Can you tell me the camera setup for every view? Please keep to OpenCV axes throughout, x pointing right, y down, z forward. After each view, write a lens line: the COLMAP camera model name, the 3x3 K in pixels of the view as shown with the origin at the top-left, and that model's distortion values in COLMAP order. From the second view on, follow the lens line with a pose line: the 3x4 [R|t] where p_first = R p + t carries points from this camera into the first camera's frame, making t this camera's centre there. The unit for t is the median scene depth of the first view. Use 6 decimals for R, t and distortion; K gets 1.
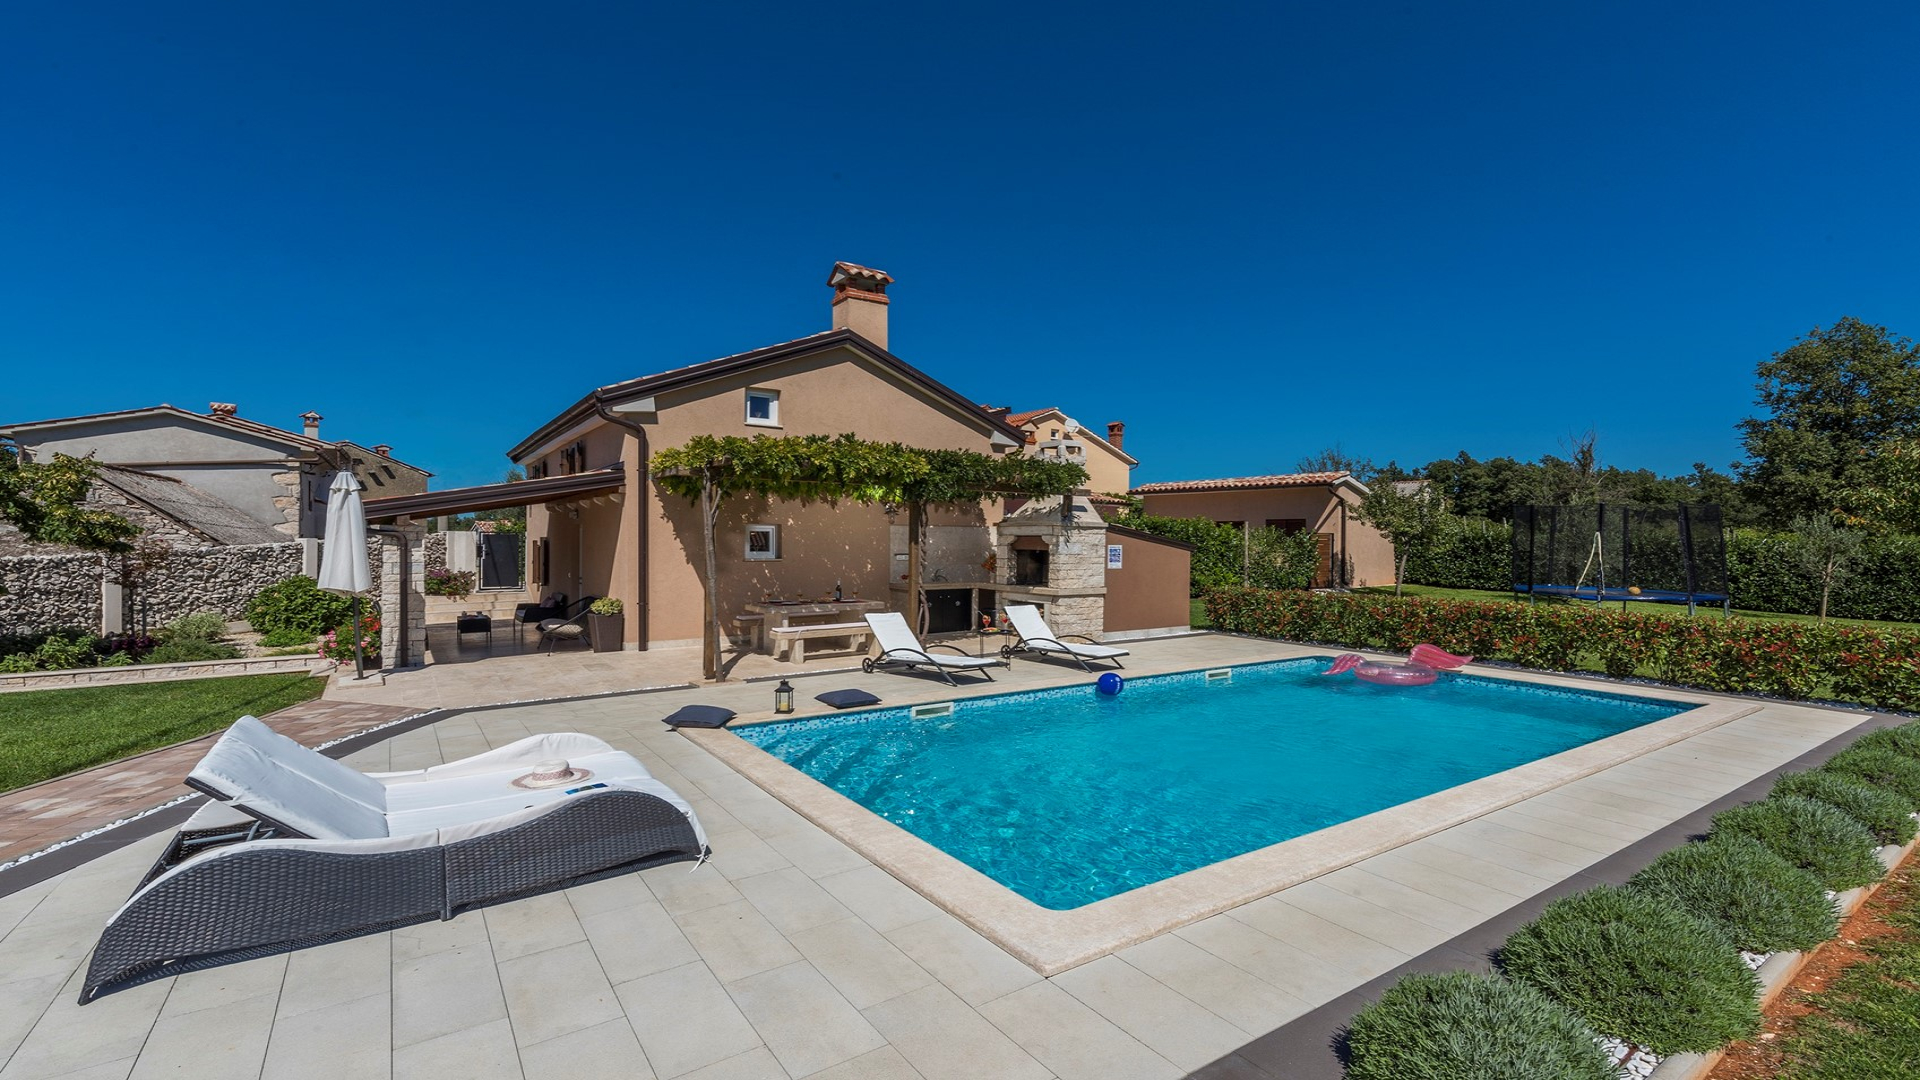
lens RADIAL K [[911.8, 0, 959.0], [0, 911.8, 544.3], [0, 0, 1]] dist [0.002031, 0.000559]
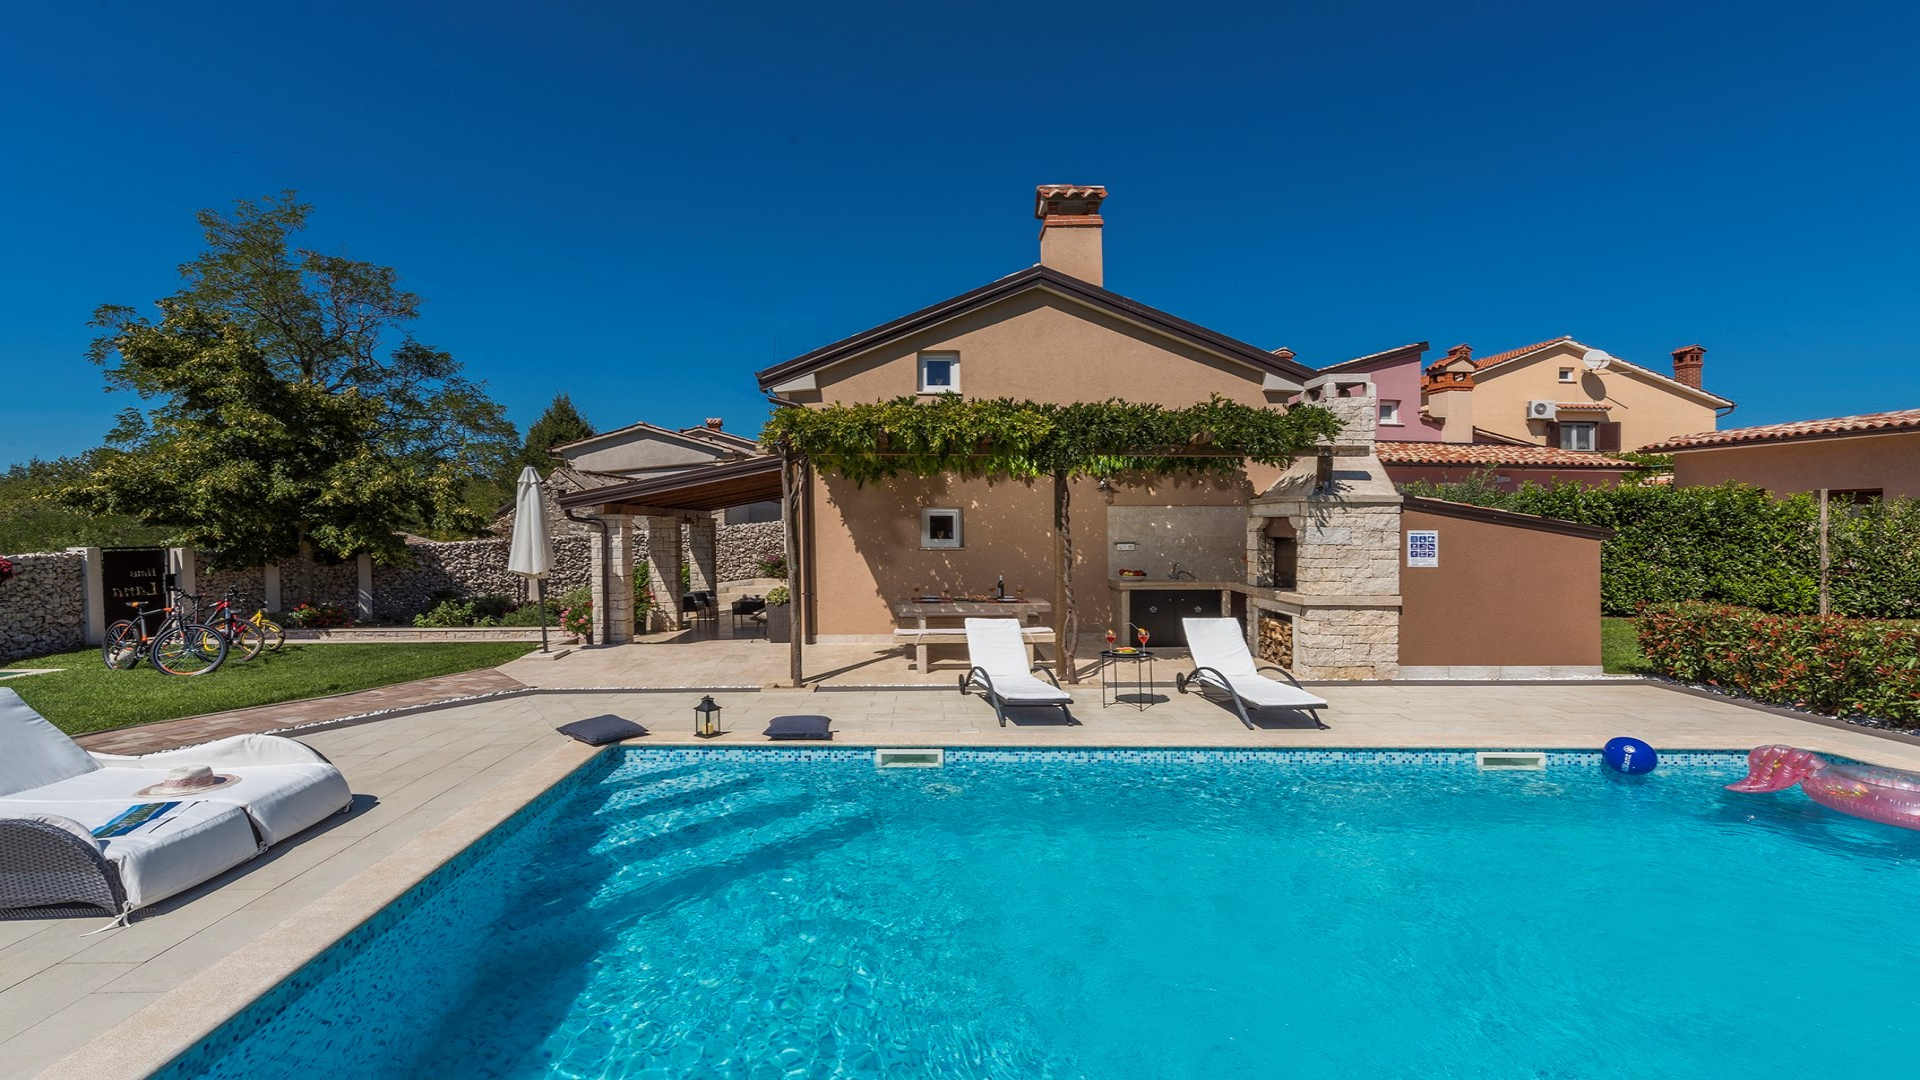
lens RADIAL K [[911.8, 0, 960.4], [0, 911.8, 531.0], [0, 0, 1]] dist [0.002031, 0.000559]
pose [[0.802515, -0.002069, -0.596628, 0.304218], [0.002181, 0.999997, -0.000535, 0.000845], [0.596628, -0.000871, 0.802518, 0.303321]]
